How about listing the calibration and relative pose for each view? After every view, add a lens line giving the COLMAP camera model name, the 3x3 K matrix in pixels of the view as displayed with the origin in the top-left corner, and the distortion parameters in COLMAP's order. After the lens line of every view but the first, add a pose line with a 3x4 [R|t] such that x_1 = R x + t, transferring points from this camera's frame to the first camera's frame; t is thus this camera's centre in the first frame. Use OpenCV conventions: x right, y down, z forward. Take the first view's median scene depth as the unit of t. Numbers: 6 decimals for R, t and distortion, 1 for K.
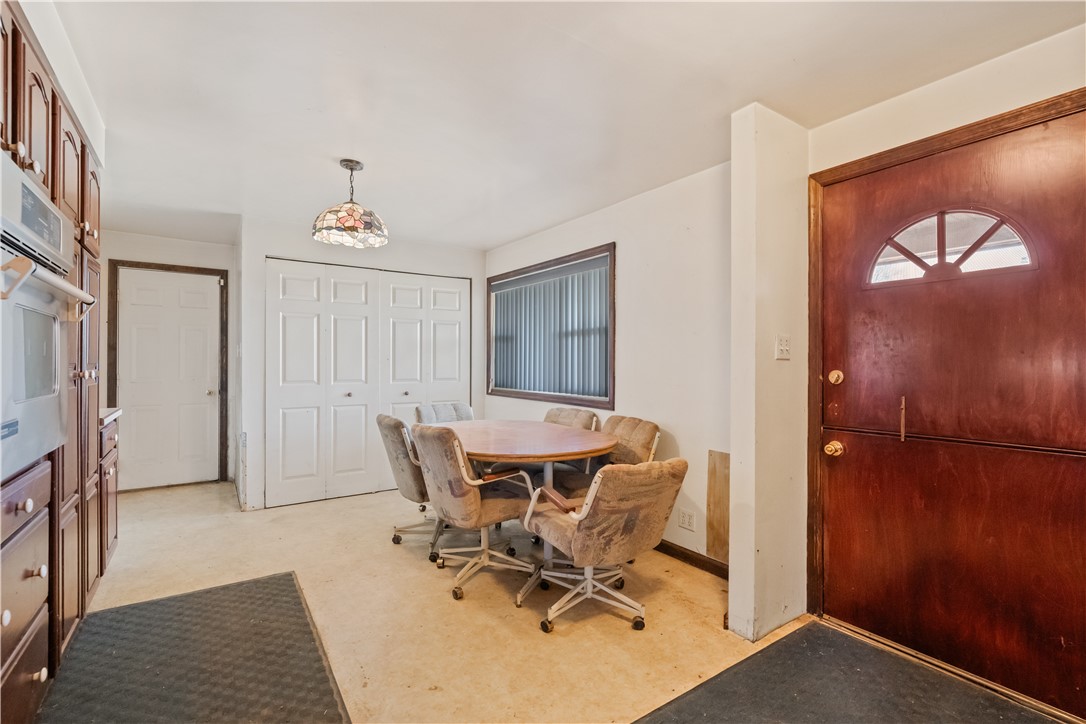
lens RADIAL K [[499.7, 0, 550.7], [0, 499.7, 360.9], [0, 0, 1]] dist [0.002063, -0.000946]
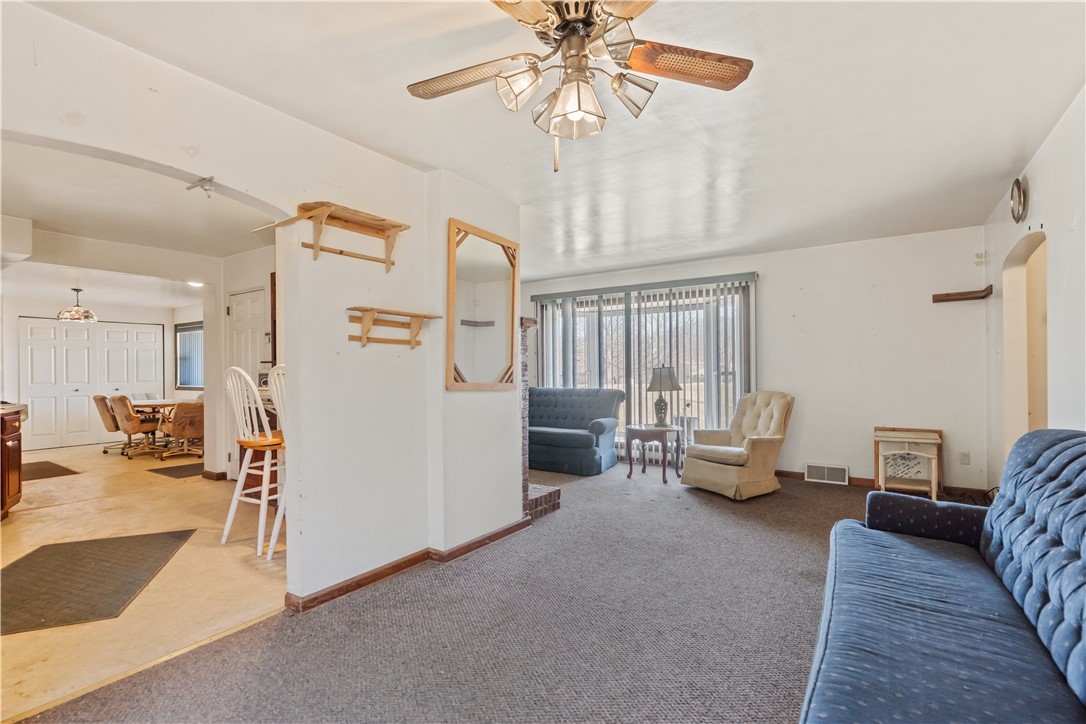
lens RADIAL K [[499.7, 0, 545.0], [0, 499.7, 368.2], [0, 0, 1]] dist [0.002063, -0.000946]
pose [[0.931129, -0.010223, 0.364546, 0.834057], [0.010852, 0.999941, 0.000324, 0.007990], [-0.364528, 0.003654, 0.931185, -2.107877]]
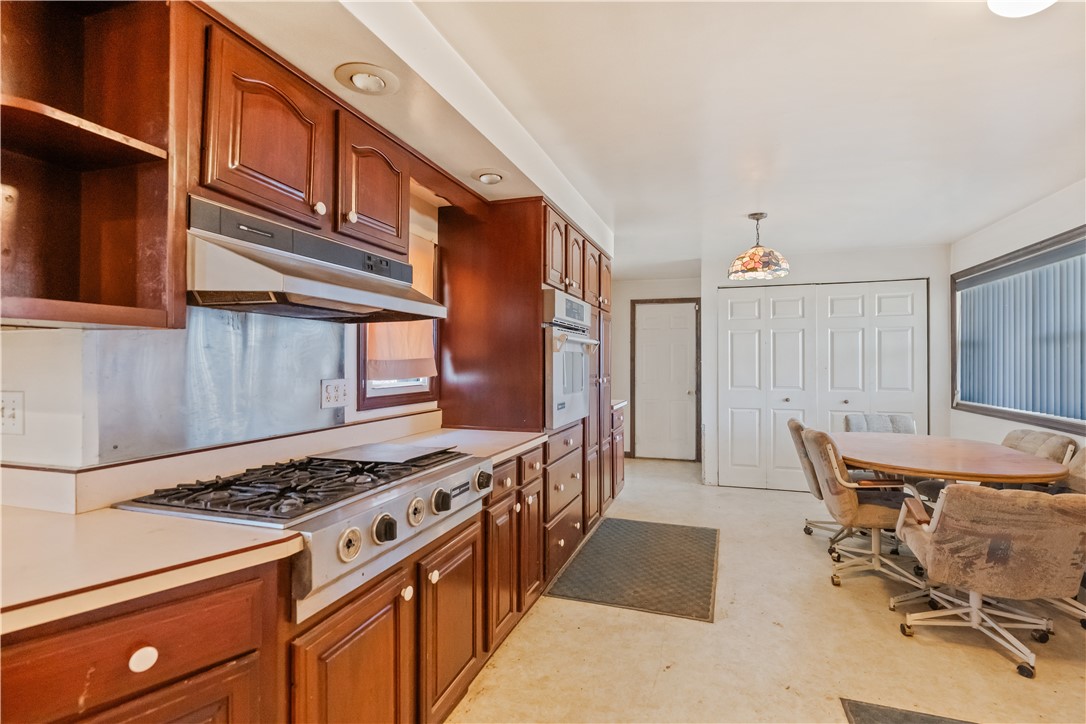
lens RADIAL K [[522.6, 0, 541.2], [0, 522.6, 361.1], [0, 0, 1]] dist [0.002489, -0.001936]
pose [[0.590856, -0.004956, -0.806762, 0.345129], [0.003020, 0.999988, -0.003931, -0.026033], [0.806772, -0.000114, 0.590863, -0.216005]]
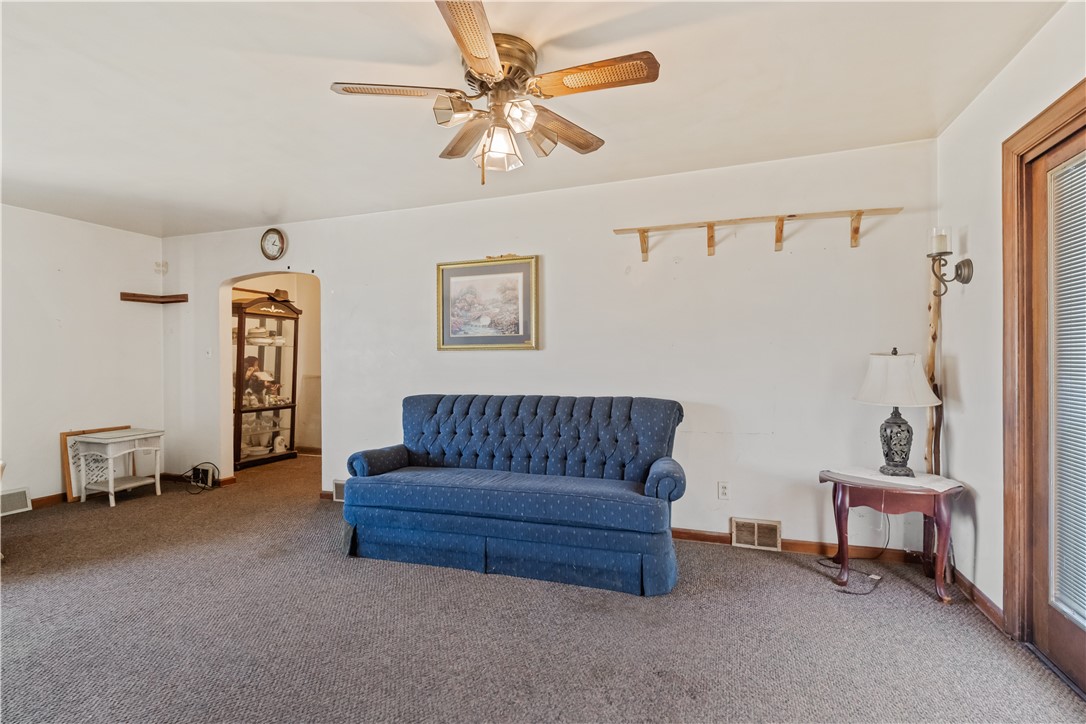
lens RADIAL K [[499.7, 0, 546.3], [0, 499.7, 362.9], [0, 0, 1]] dist [0.002063, -0.000946]
pose [[-0.578900, -0.003213, 0.815393, 0.456766], [0.002393, 0.999981, 0.005639, 0.009061], [-0.815395, 0.005215, -0.578881, -1.217066]]
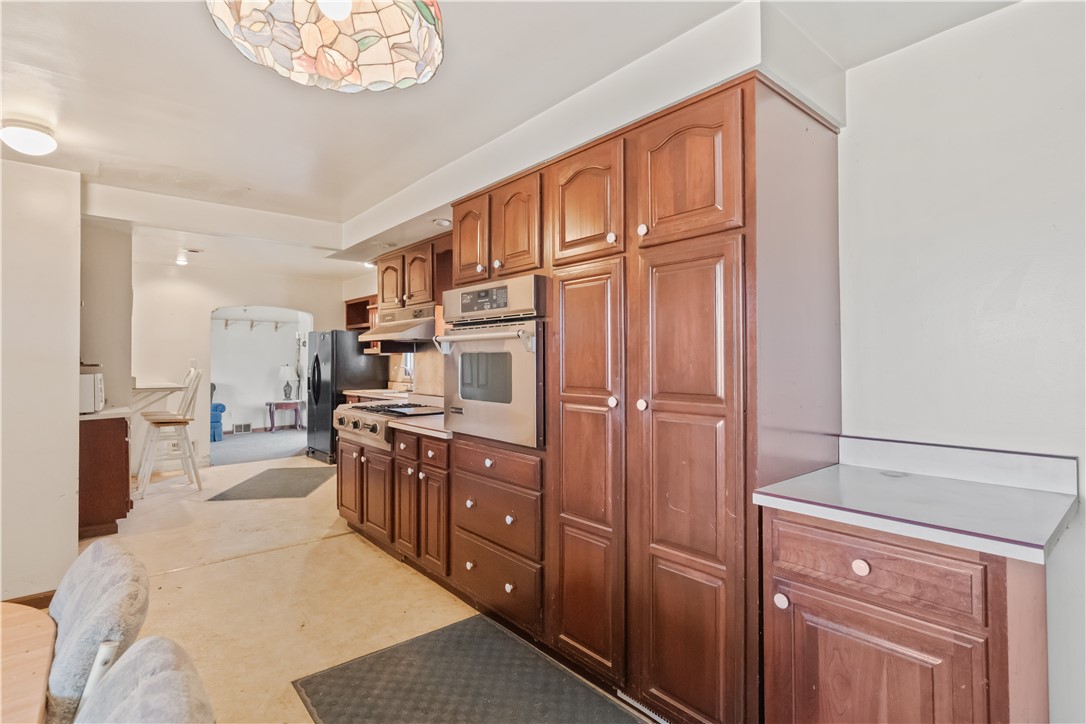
lens RADIAL K [[522.6, 0, 552.5], [0, 522.6, 353.8], [0, 0, 1]] dist [0.002489, -0.001936]
pose [[-0.993293, 0.000260, -0.115621, -0.509592], [0.001739, 0.999918, -0.012692, -0.032885], [0.115608, -0.012808, -0.993212, 1.373859]]
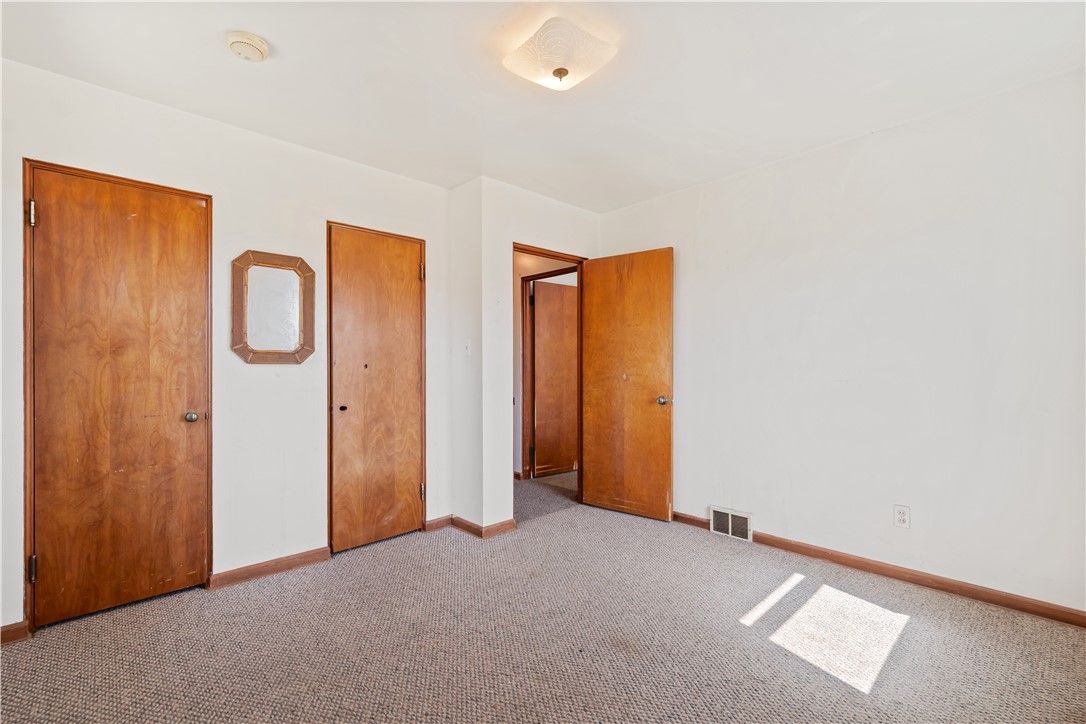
lens RADIAL K [[476.2, 0, 543.3], [0, 476.2, 364.8], [0, 0, 1]] dist [0.000846, 0.000123]
pose [[-0.144331, -0.005663, 0.989513, 0.028602], [-0.005450, 0.999973, 0.004927, 0.016887], [-0.989514, -0.004682, -0.144358, -1.648162]]
